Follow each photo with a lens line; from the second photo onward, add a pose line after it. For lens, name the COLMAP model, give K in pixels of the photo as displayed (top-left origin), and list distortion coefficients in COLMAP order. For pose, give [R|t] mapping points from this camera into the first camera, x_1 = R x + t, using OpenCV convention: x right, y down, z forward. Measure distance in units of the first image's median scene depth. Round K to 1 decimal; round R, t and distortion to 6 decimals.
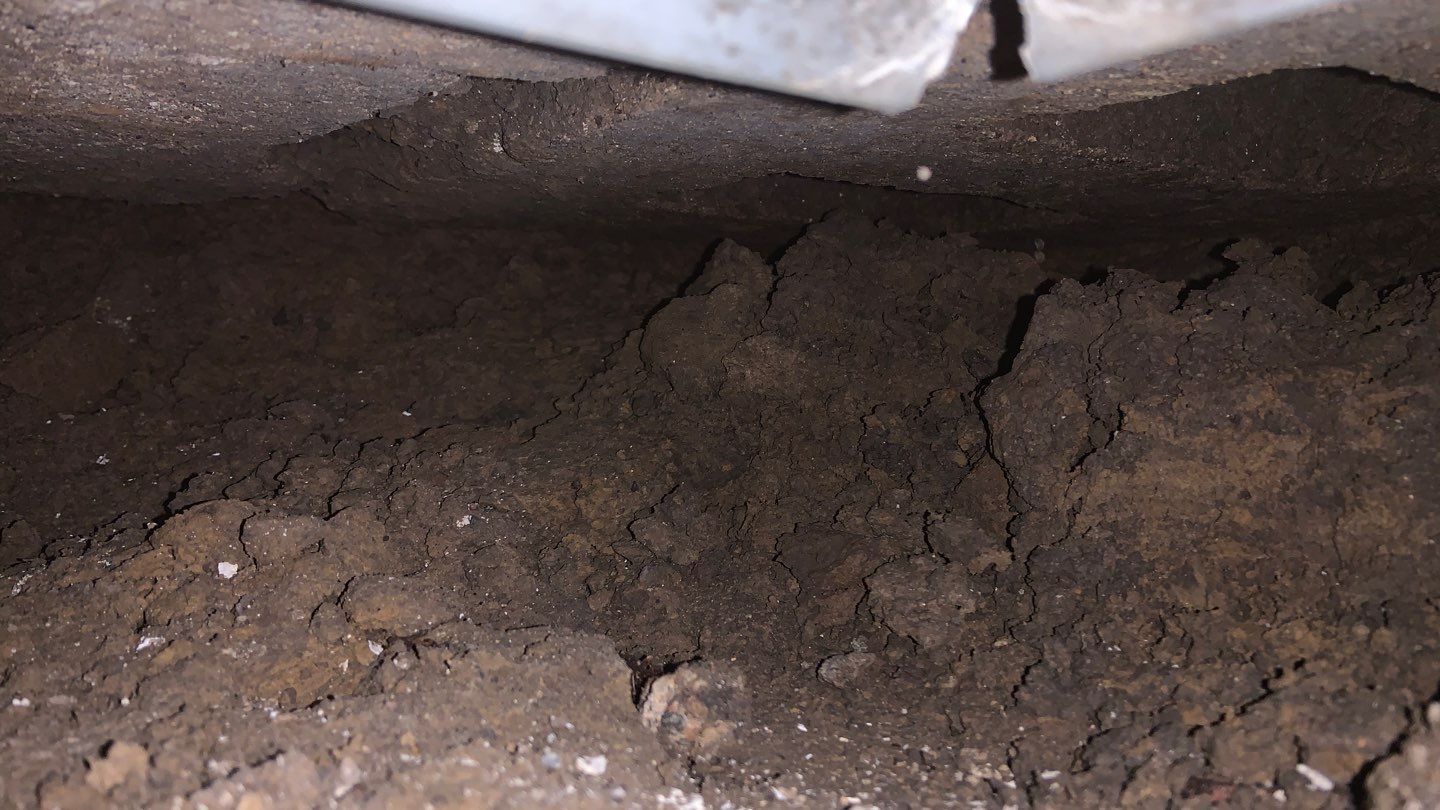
lens RADIAL K [[1101.6, 0, 696.5], [0, 1101.6, 403.7], [0, 0, 1]] dist [0.129356, -0.186038]
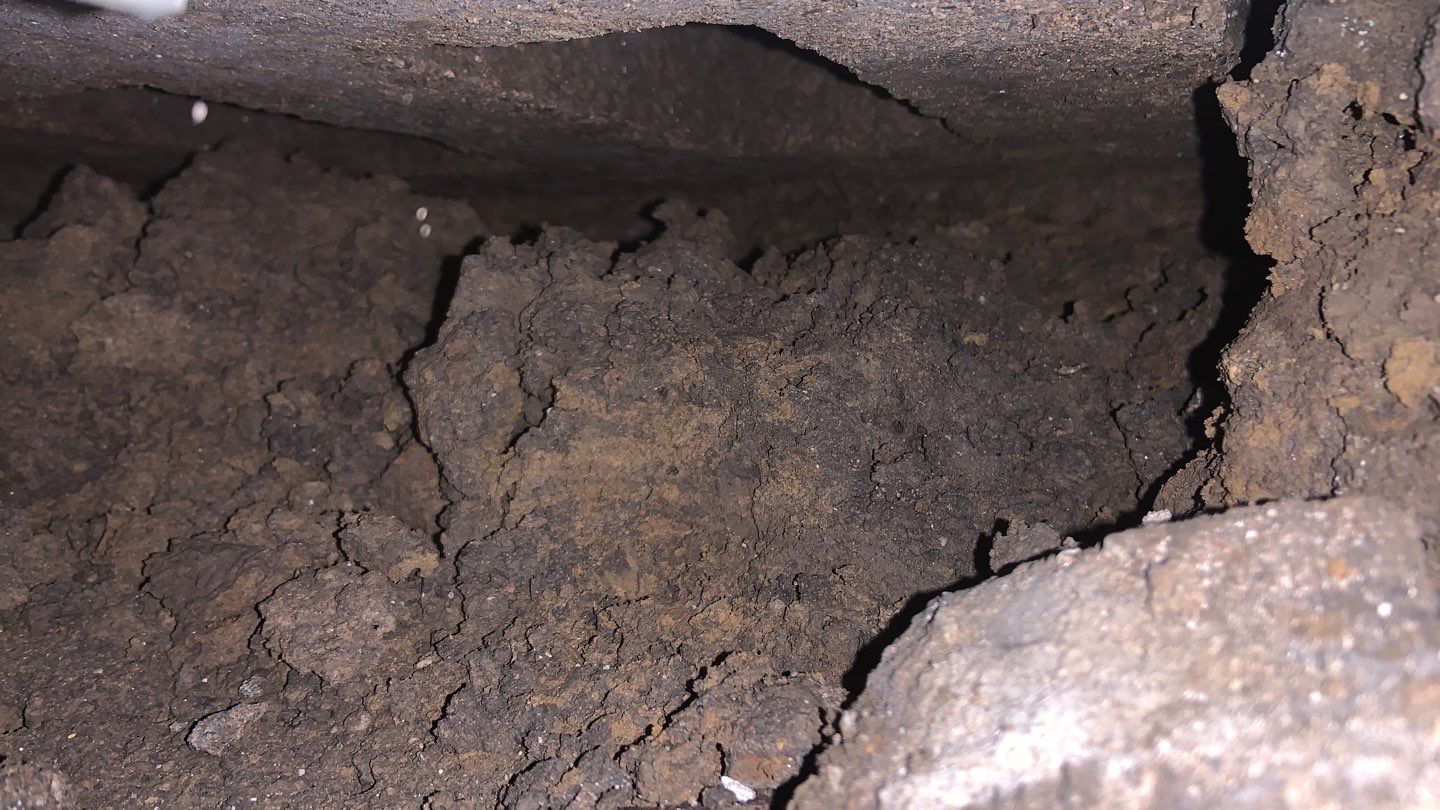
lens RADIAL K [[1101.6, 0, 696.5], [0, 1101.6, 403.7], [0, 0, 1]] dist [0.129356, -0.186038]
pose [[0.894652, -0.043838, 0.444607, 0.079840], [0.018697, 0.997976, 0.060778, -0.031768], [-0.446372, -0.046062, 0.893661, 0.133102]]
